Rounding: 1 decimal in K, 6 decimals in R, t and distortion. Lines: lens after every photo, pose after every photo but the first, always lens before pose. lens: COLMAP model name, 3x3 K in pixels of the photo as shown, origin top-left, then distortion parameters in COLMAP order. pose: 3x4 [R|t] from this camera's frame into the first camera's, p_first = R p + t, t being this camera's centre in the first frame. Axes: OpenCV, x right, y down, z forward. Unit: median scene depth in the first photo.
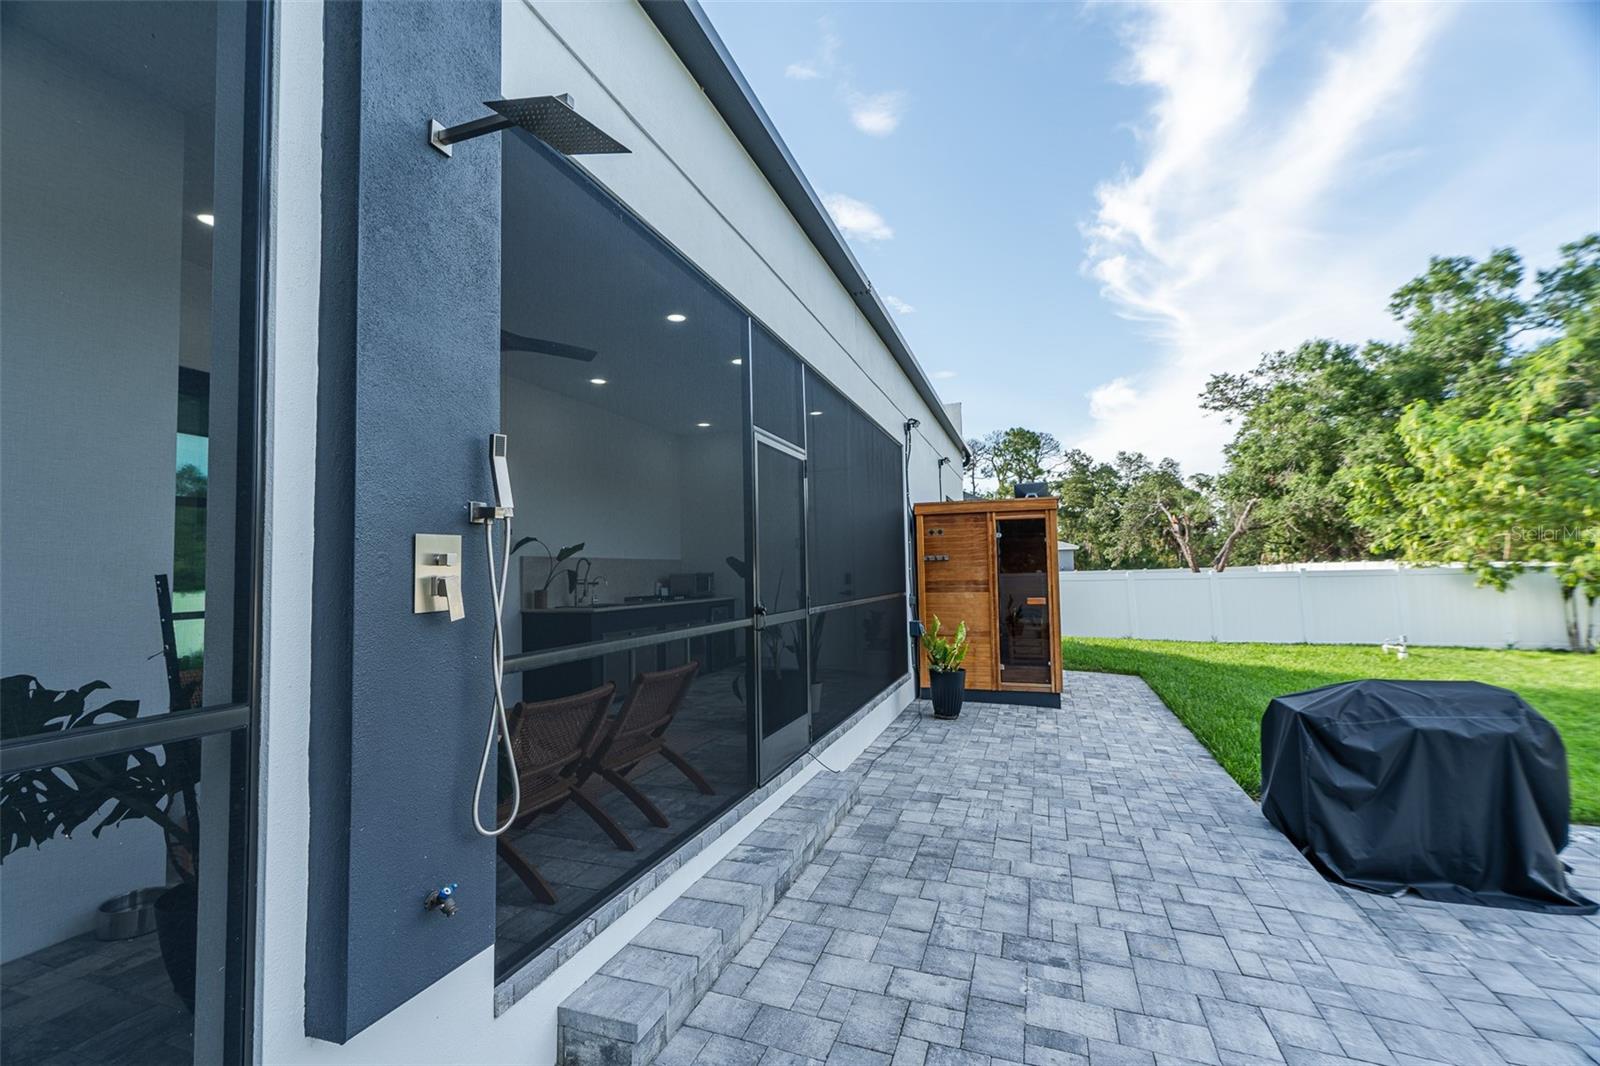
lens RADIAL K [[694.1, 0, 796.2], [0, 694.1, 540.5], [0, 0, 1]] dist [-0.002926, 0.000033]
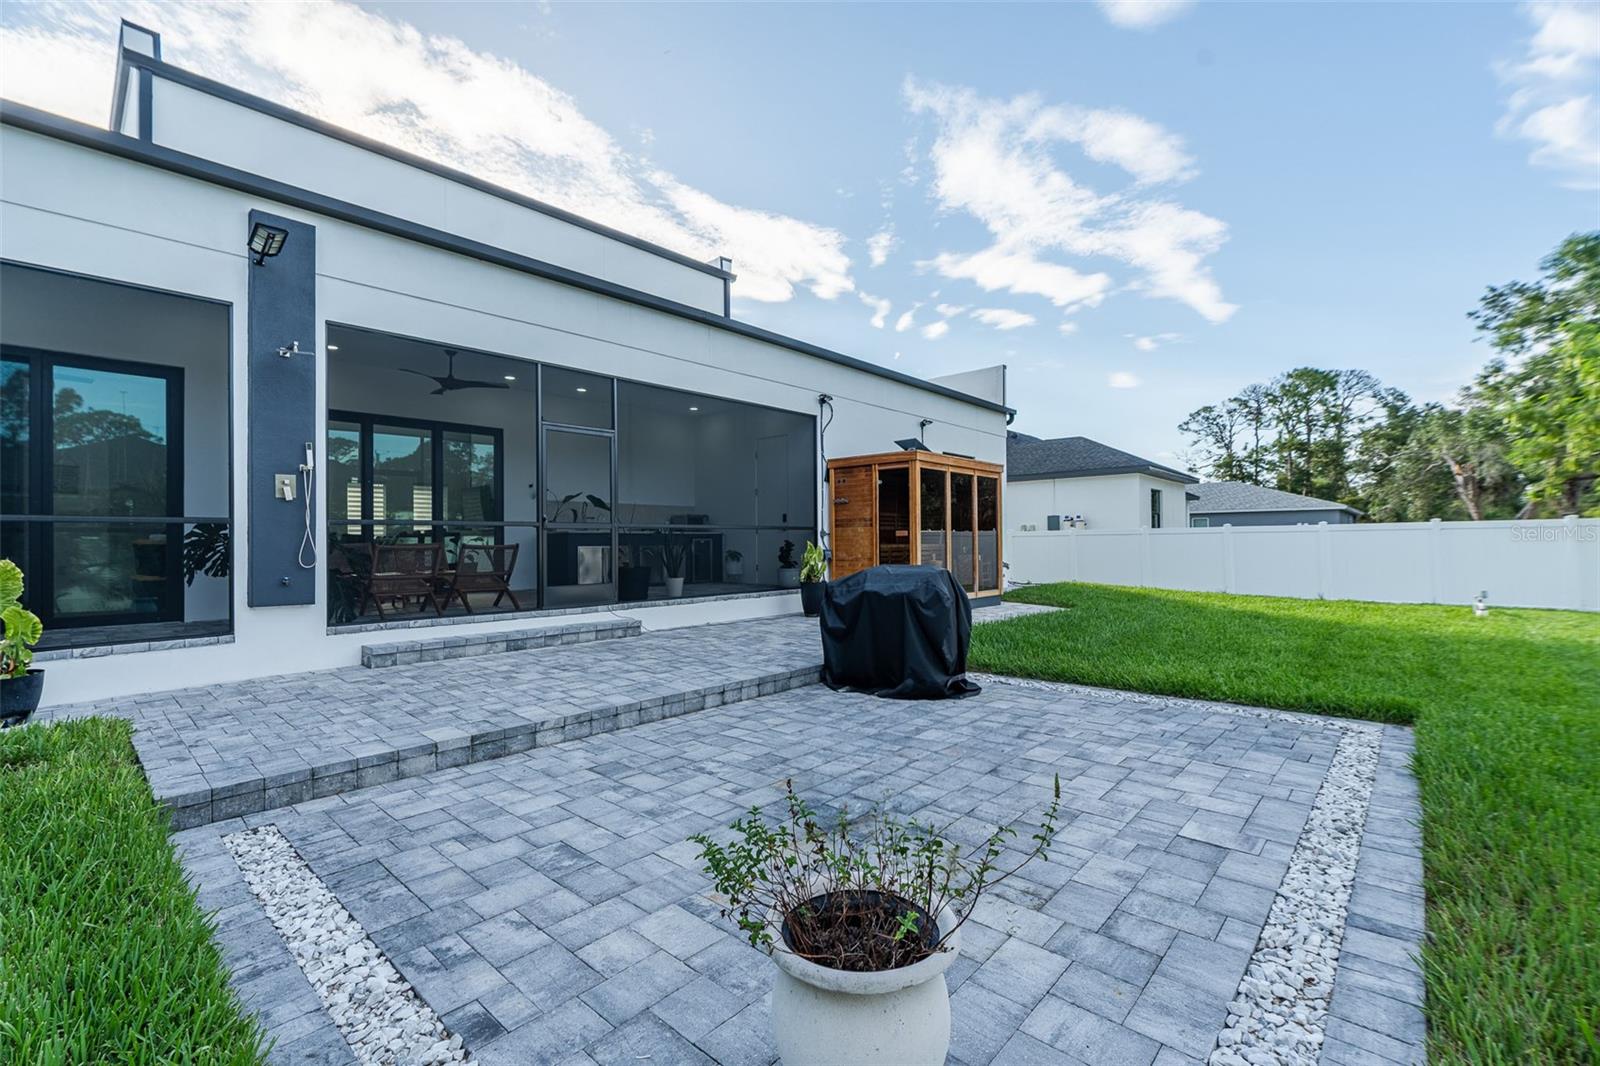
lens RADIAL K [[694.1, 0, 796.2], [0, 694.1, 540.5], [0, 0, 1]] dist [-0.002926, 0.000033]
pose [[0.920465, 0.007460, -0.390753, 0.200725], [0.010151, 0.999024, 0.042986, 0.013257], [0.390692, -0.043533, 0.919491, -0.072724]]
